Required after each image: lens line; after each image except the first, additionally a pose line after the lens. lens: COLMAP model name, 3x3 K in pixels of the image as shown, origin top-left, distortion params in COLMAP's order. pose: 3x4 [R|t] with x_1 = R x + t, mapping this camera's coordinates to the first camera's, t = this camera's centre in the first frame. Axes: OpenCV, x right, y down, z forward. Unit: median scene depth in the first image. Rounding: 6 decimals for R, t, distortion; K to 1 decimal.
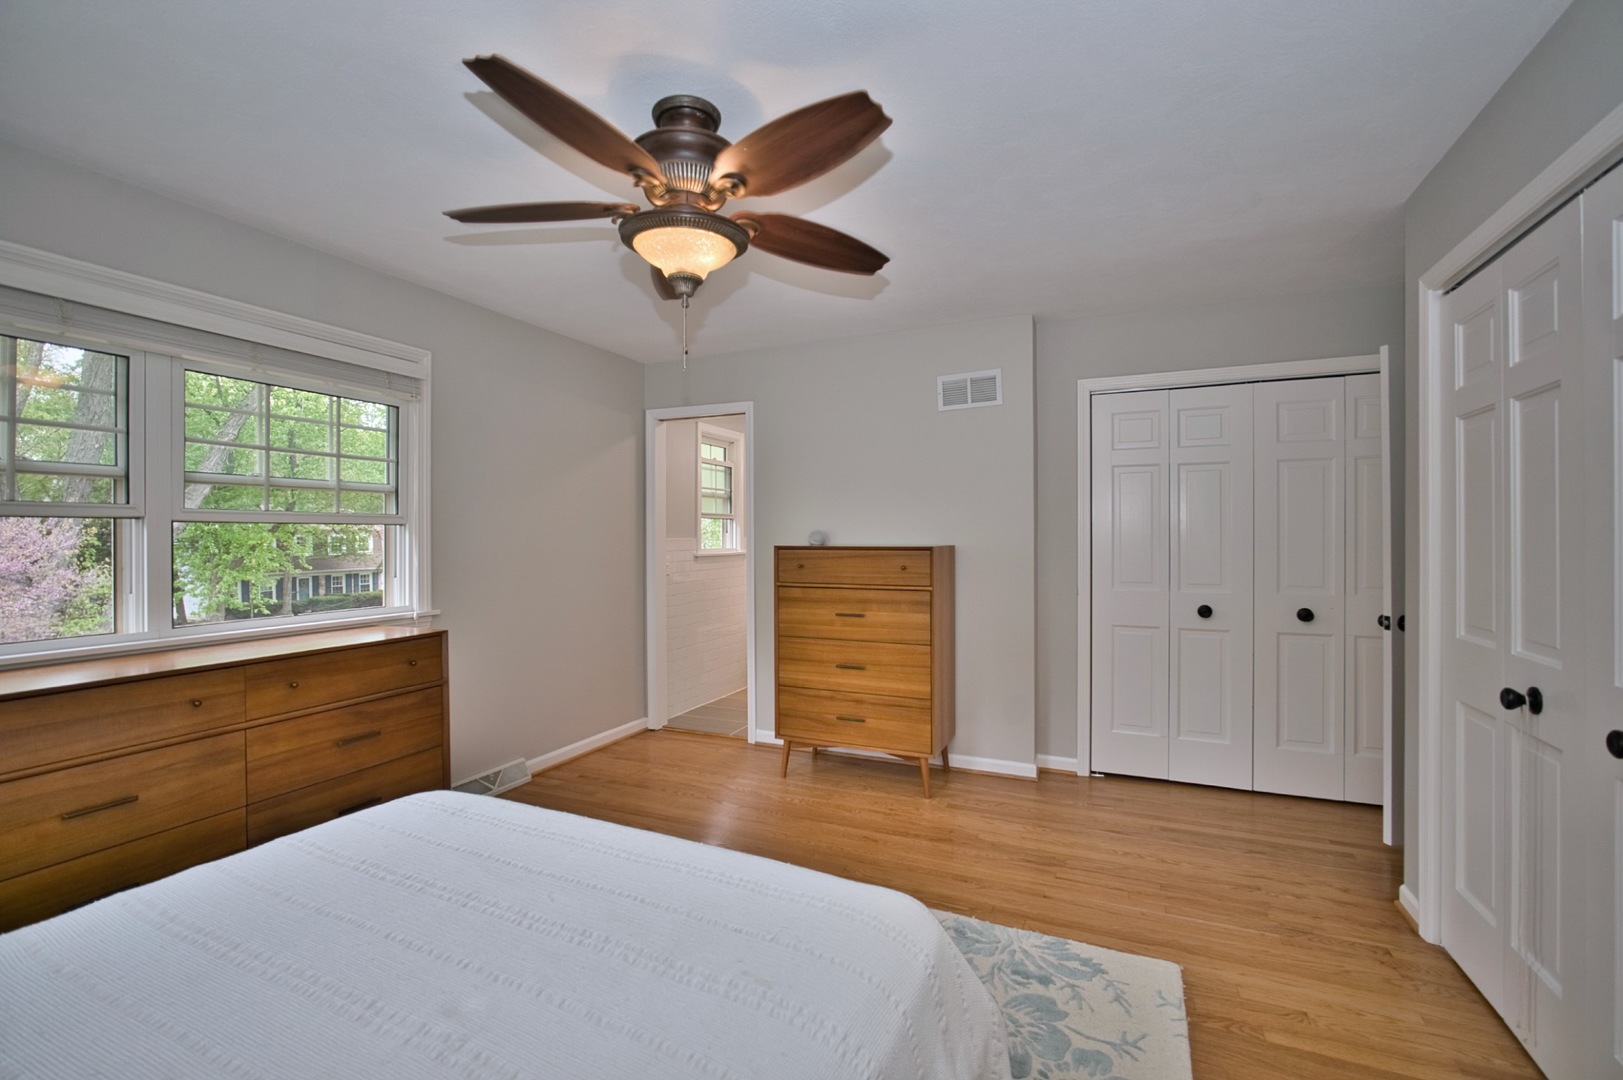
lens RADIAL K [[704.6, 0, 804.2], [0, 704.6, 538.4], [0, 0, 1]] dist [-0.023637, 0.006542]
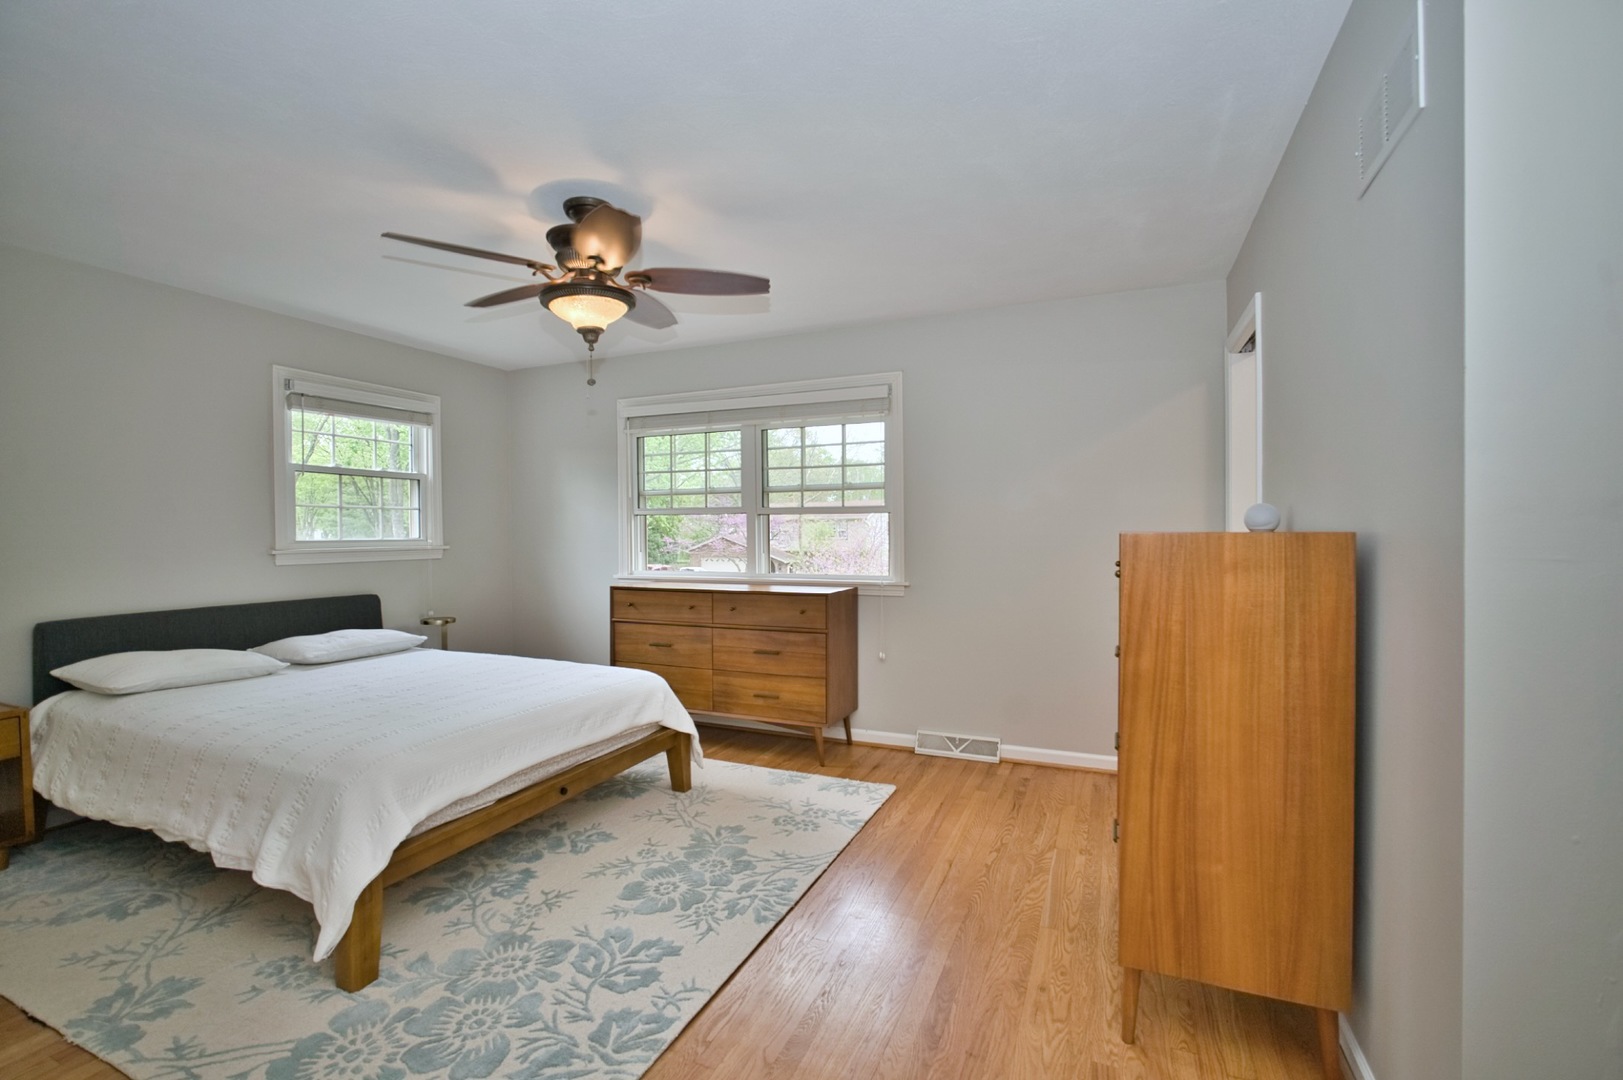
lens RADIAL K [[704.6, 0, 810.1], [0, 704.6, 524.7], [0, 0, 1]] dist [-0.023637, 0.006542]
pose [[0.038542, 0.003389, -0.999251, 1.015364], [-0.001071, 0.999994, 0.003350, -0.001386], [0.999256, 0.000941, 0.038545, 1.146960]]
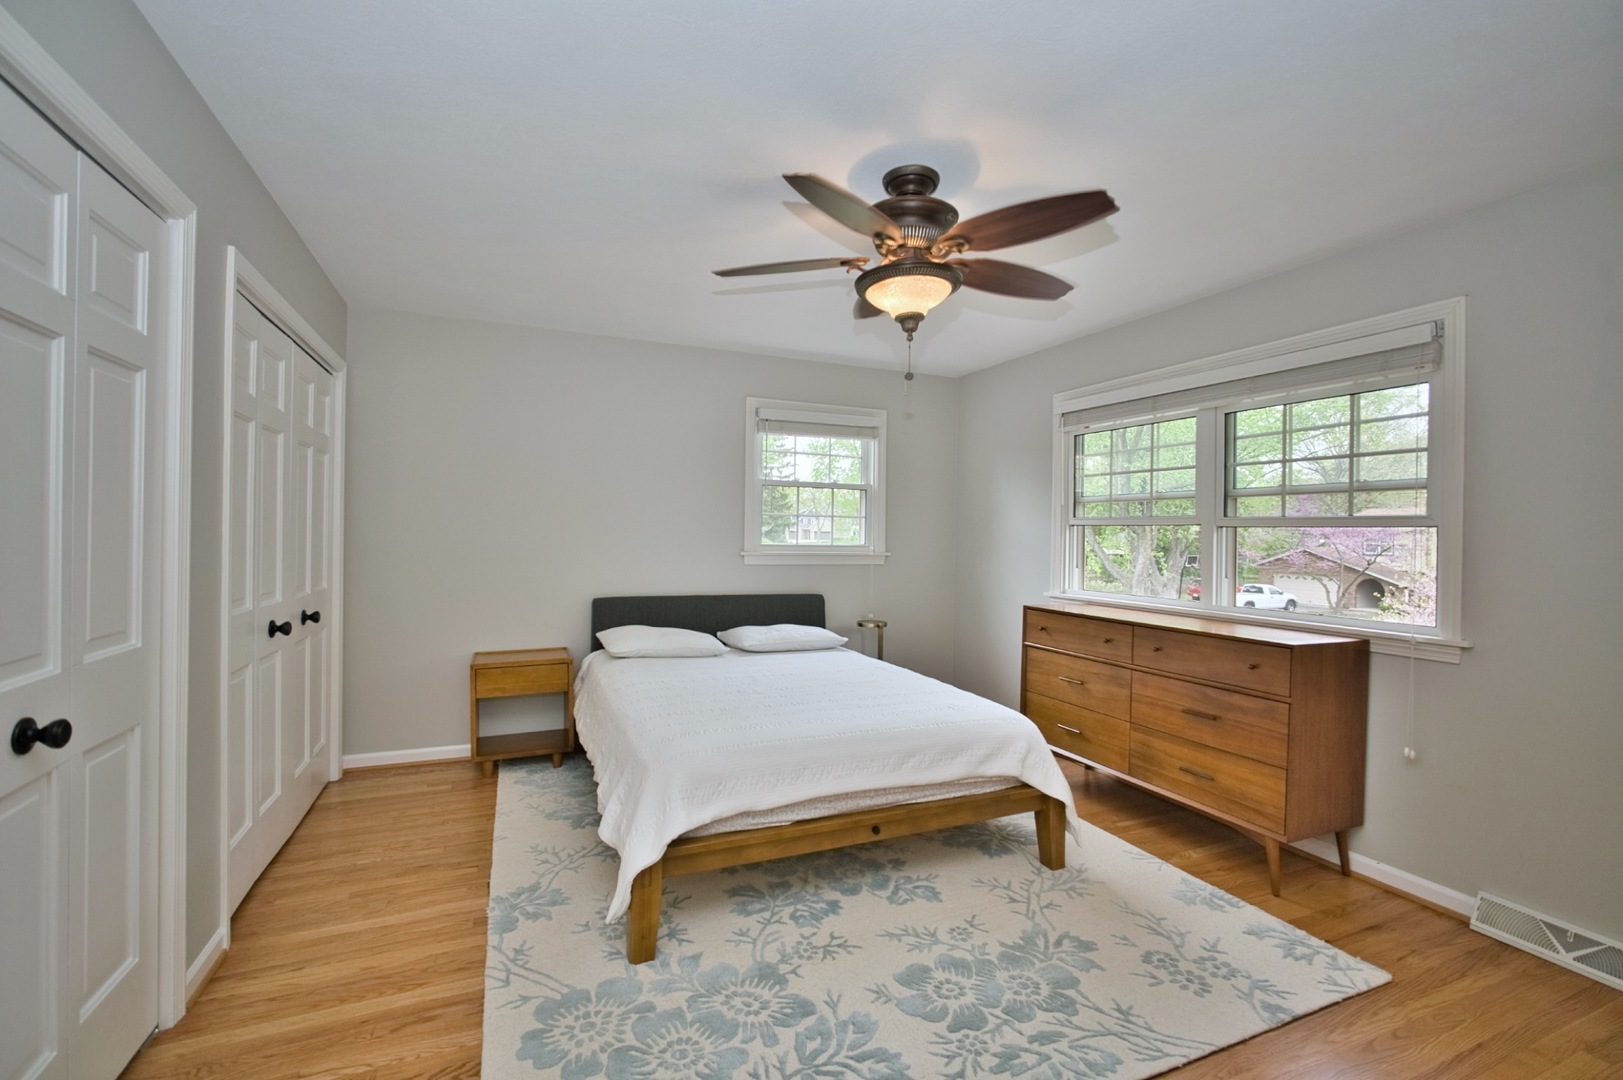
lens RADIAL K [[704.6, 0, 810.1], [0, 704.6, 531.7], [0, 0, 1]] dist [-0.023637, 0.006542]
pose [[-0.653806, -0.001665, -0.756661, 0.705783], [-0.014854, 0.999833, 0.010635, -0.015657], [0.756517, 0.018192, -0.653721, 1.393882]]
